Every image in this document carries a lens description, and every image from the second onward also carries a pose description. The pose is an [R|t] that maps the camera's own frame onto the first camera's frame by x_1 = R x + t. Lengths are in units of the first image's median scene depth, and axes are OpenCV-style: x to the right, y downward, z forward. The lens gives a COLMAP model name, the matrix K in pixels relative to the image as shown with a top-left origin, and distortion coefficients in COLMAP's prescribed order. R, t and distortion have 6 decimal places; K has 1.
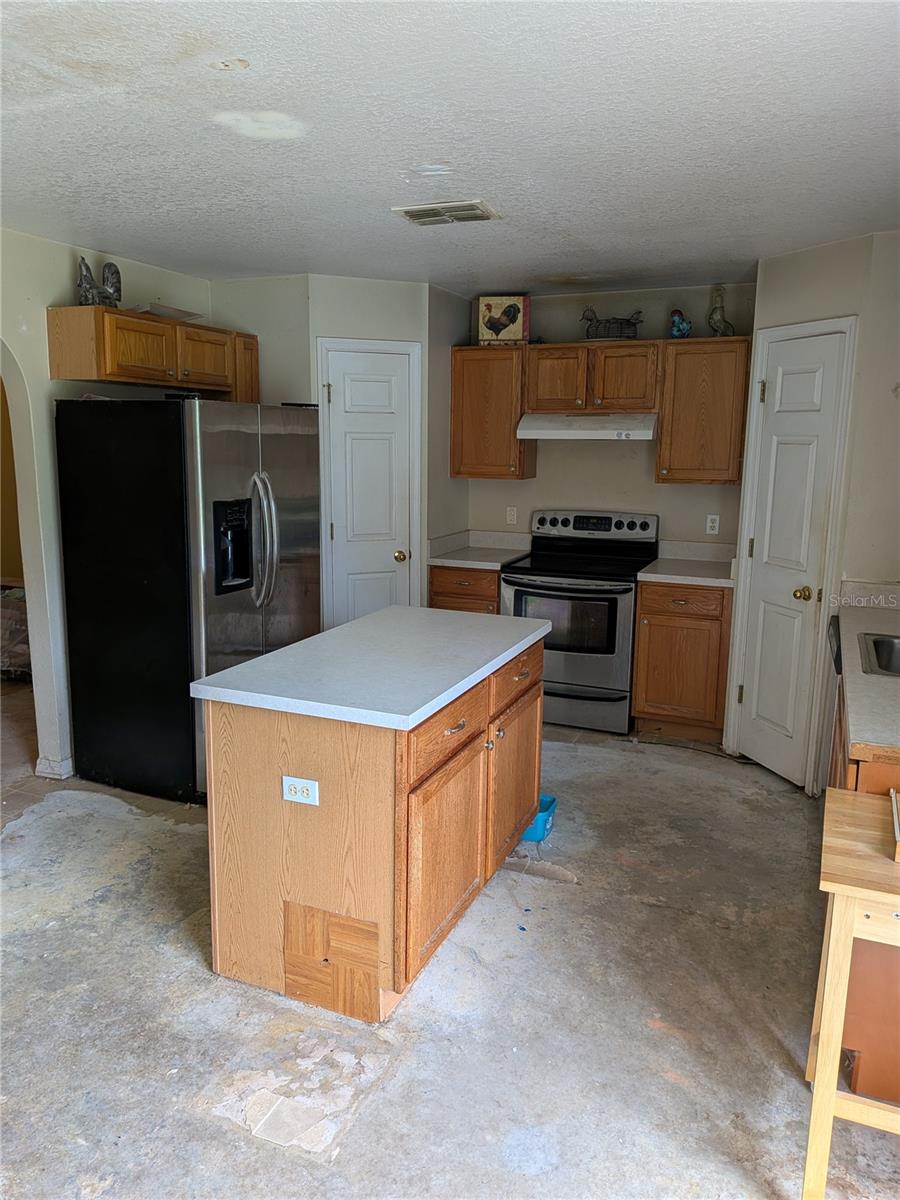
lens RADIAL K [[861.8, 0, 448.8], [0, 861.8, 595.1], [0, 0, 1]] dist [-0.010620, -0.005386]
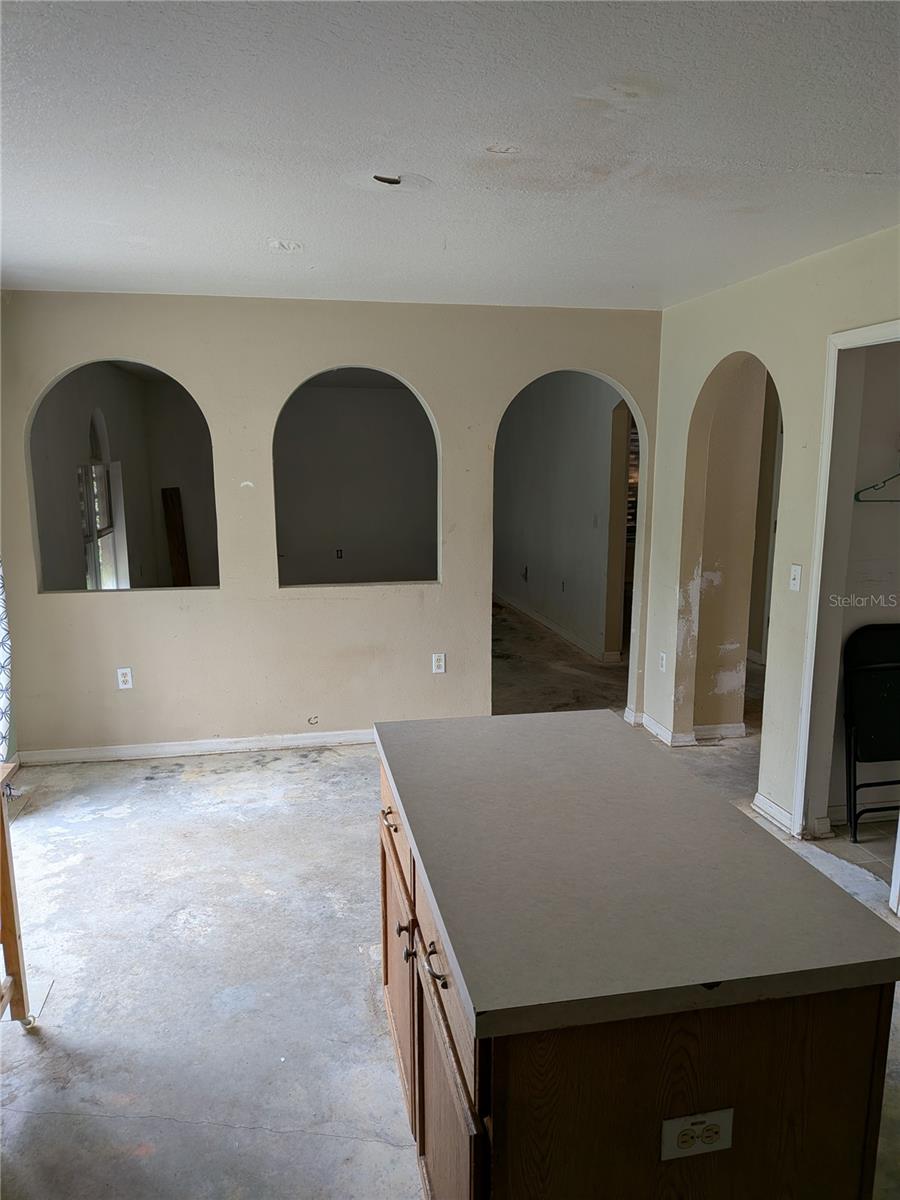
lens RADIAL K [[861.8, 0, 448.5], [0, 861.8, 605.1], [0, 0, 1]] dist [-0.010620, -0.005386]
pose [[-0.821483, 0.093759, -0.562472, 0.431266], [-0.113539, 0.939746, 0.322469, -0.329721], [0.558815, 0.328765, -0.761340, 1.676941]]
